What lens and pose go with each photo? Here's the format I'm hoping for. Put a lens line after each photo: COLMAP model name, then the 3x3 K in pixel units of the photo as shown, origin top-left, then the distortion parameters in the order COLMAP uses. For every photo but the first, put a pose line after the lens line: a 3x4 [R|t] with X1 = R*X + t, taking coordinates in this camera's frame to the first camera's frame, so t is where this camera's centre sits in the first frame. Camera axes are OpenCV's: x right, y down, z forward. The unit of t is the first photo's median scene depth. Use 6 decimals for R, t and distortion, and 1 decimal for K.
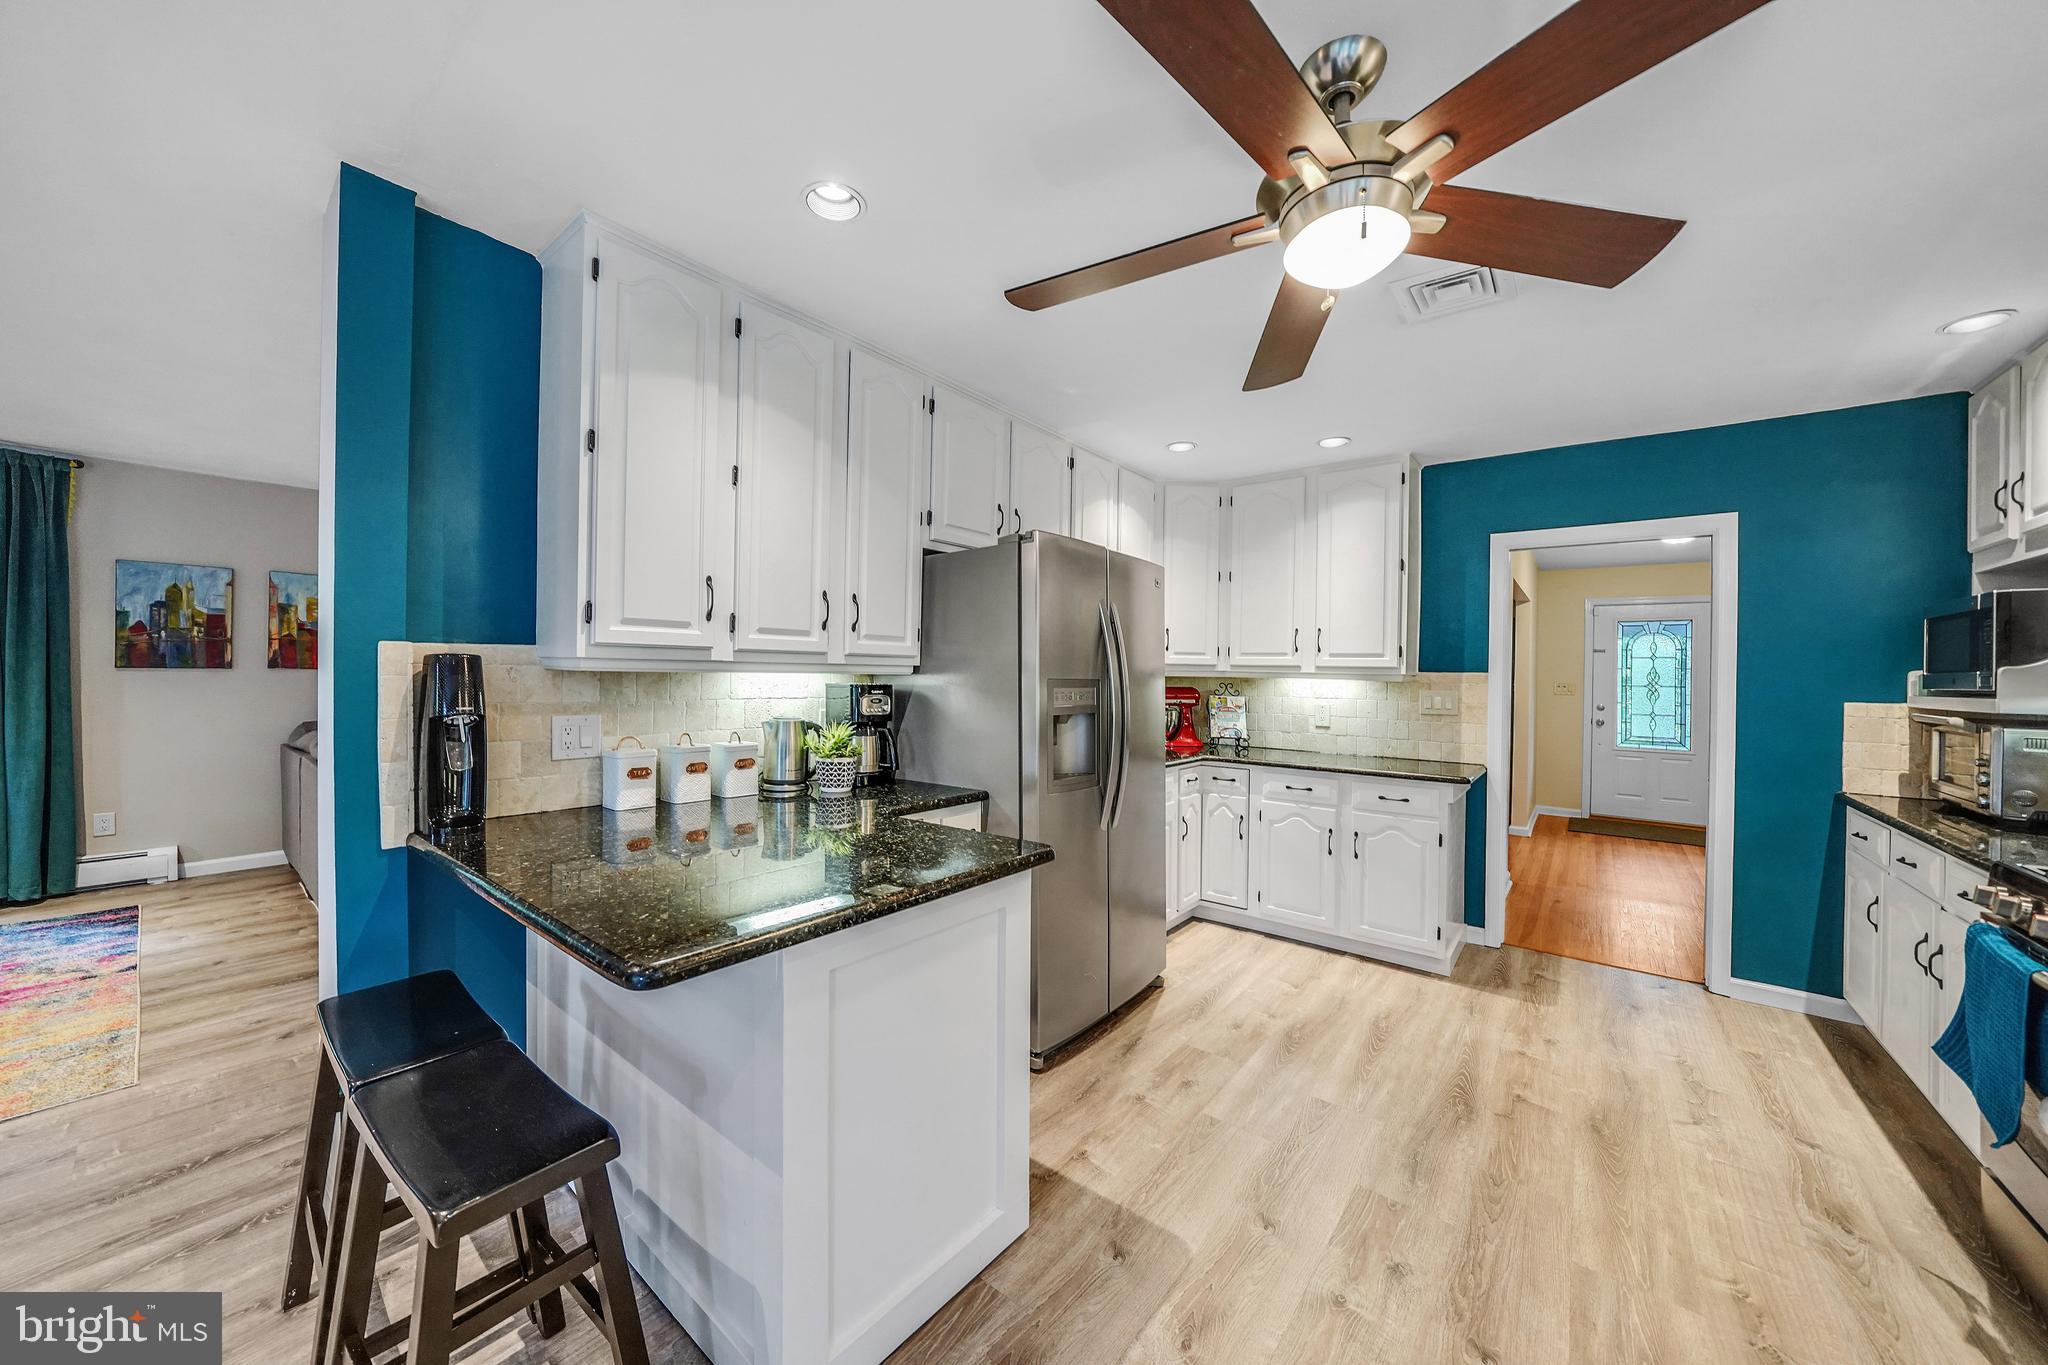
lens RADIAL K [[713.5, 0, 1001.1], [0, 713.5, 670.3], [0, 0, 1]] dist [-0.022749, 0.002421]
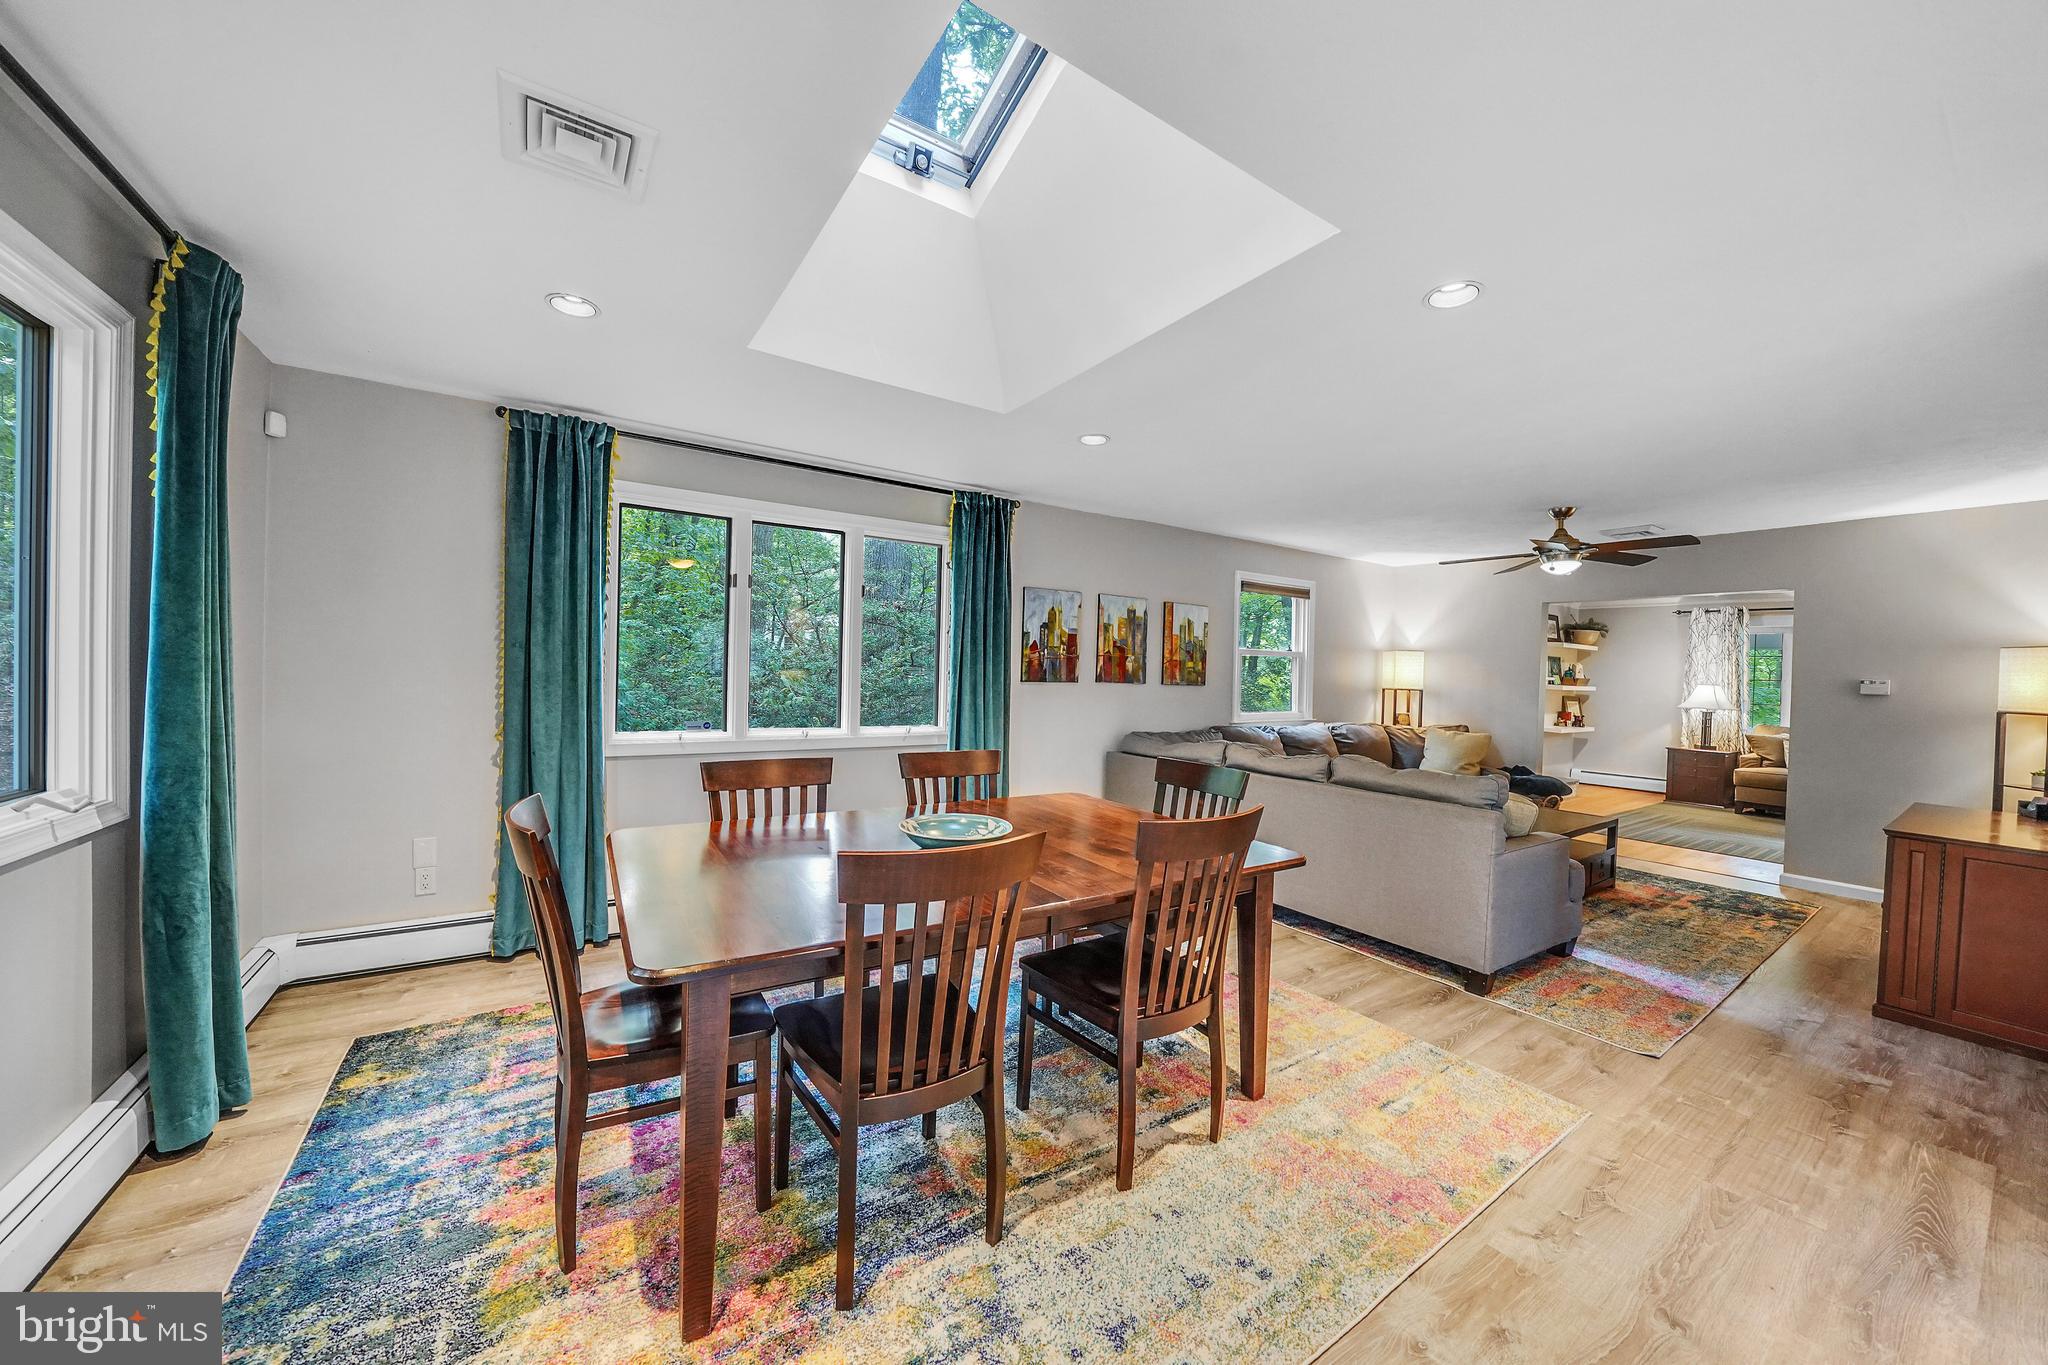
lens RADIAL K [[713.5, 0, 1021.0], [0, 713.5, 684.5], [0, 0, 1]] dist [-0.022749, 0.002421]
pose [[0.953524, 0.007939, -0.301213, -0.062800], [-0.006064, 0.999956, 0.007157, -0.000571], [0.301256, -0.004998, 0.953530, -0.007093]]
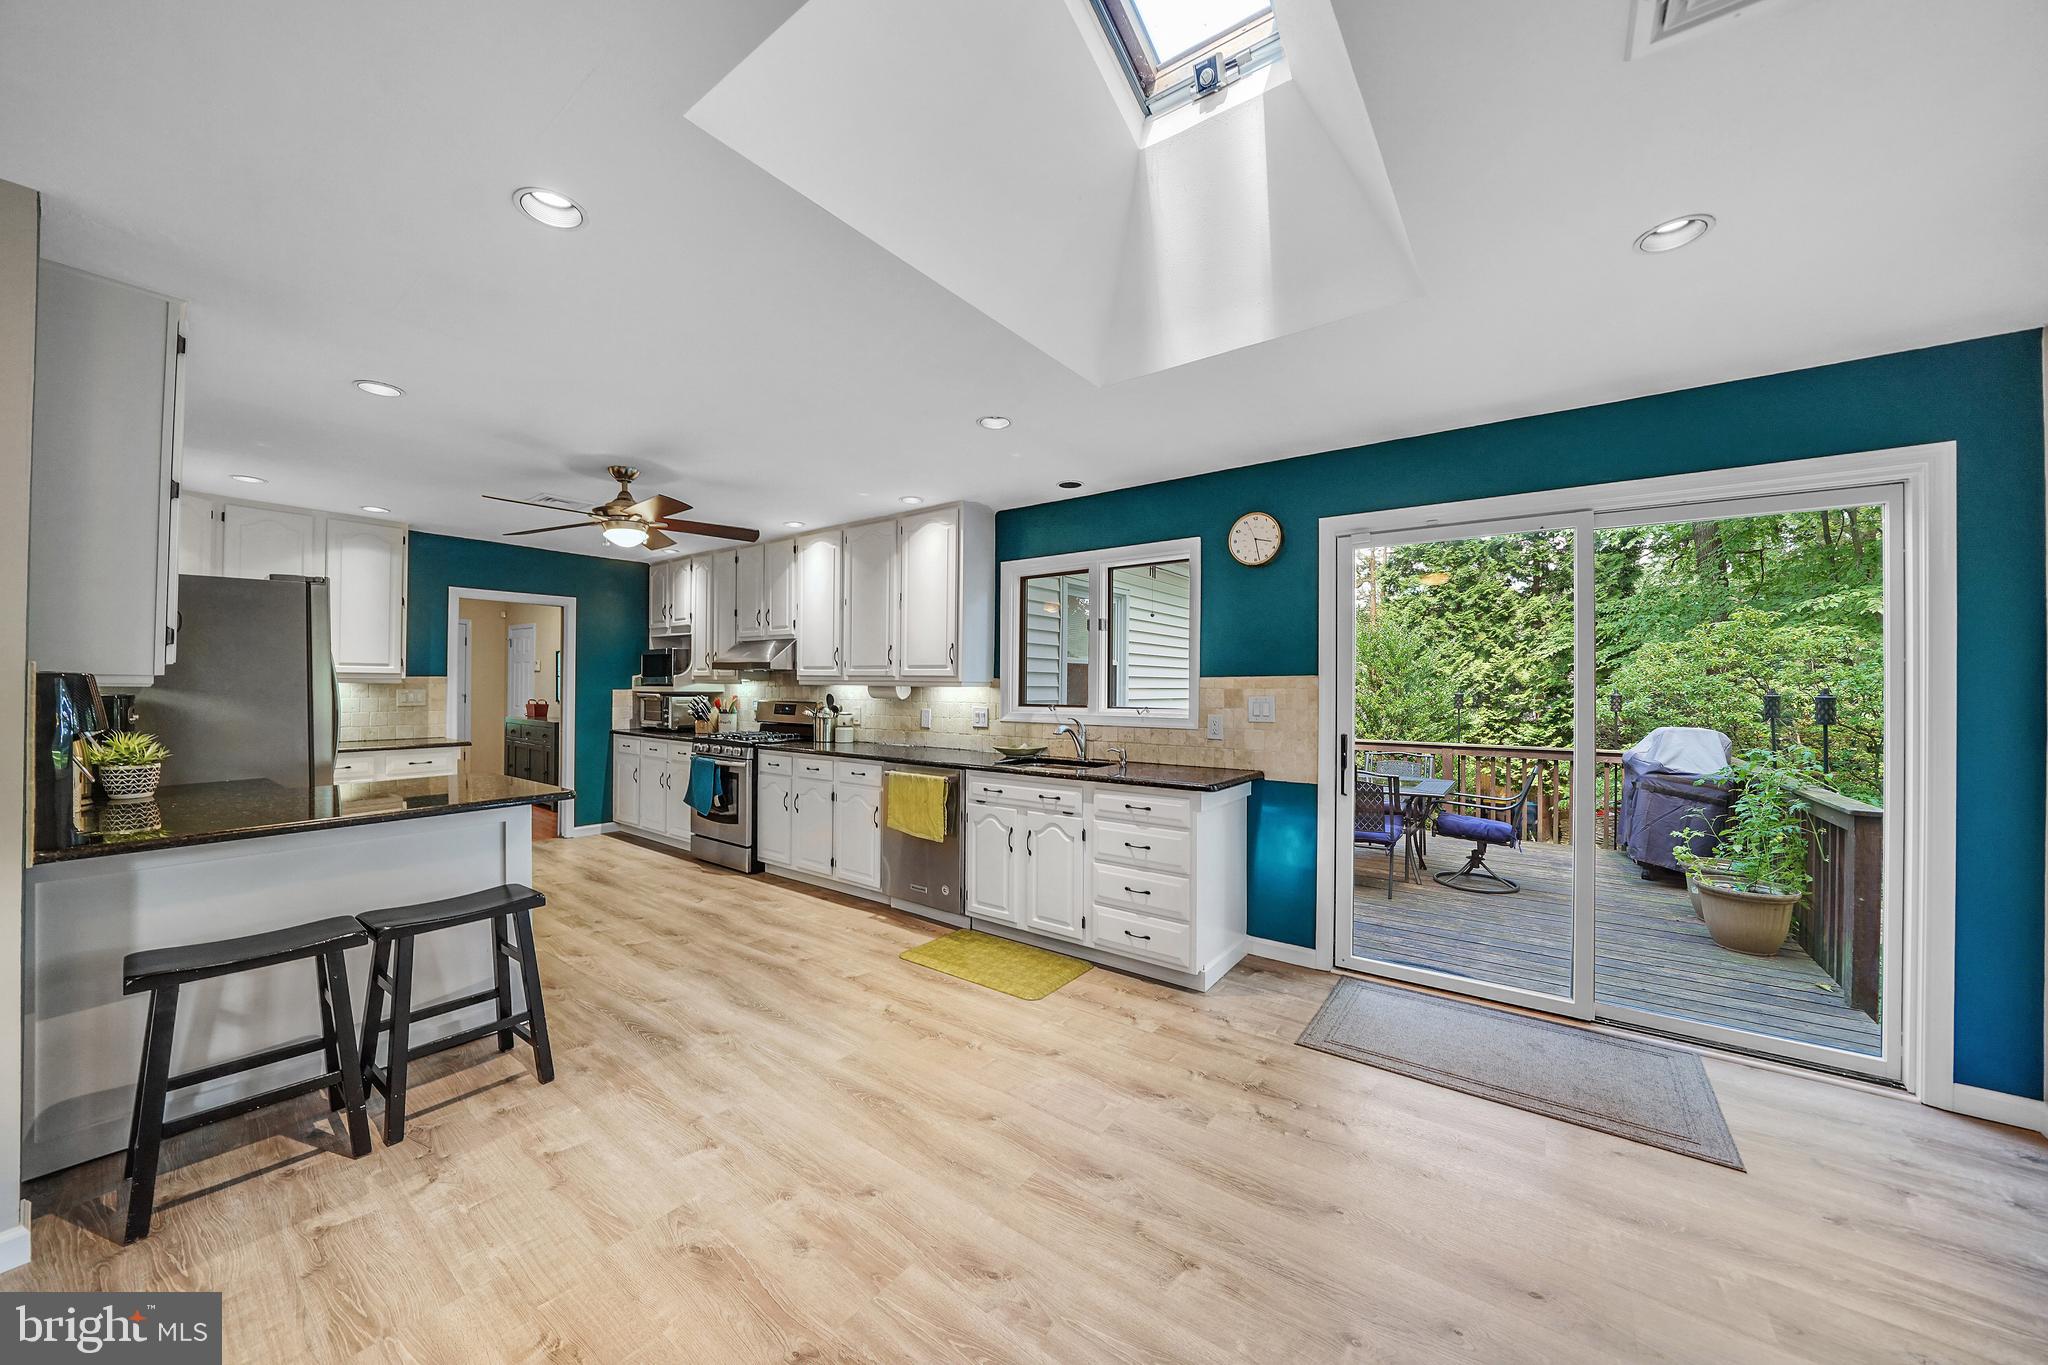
lens RADIAL K [[713.5, 0, 1018.7], [0, 713.5, 675.1], [0, 0, 1]] dist [-0.022749, 0.002421]
pose [[-0.044691, -0.007559, 0.998972, -1.246243], [-0.009097, 0.999933, 0.007159, -0.031692], [-0.998959, -0.008767, -0.044757, -0.234113]]
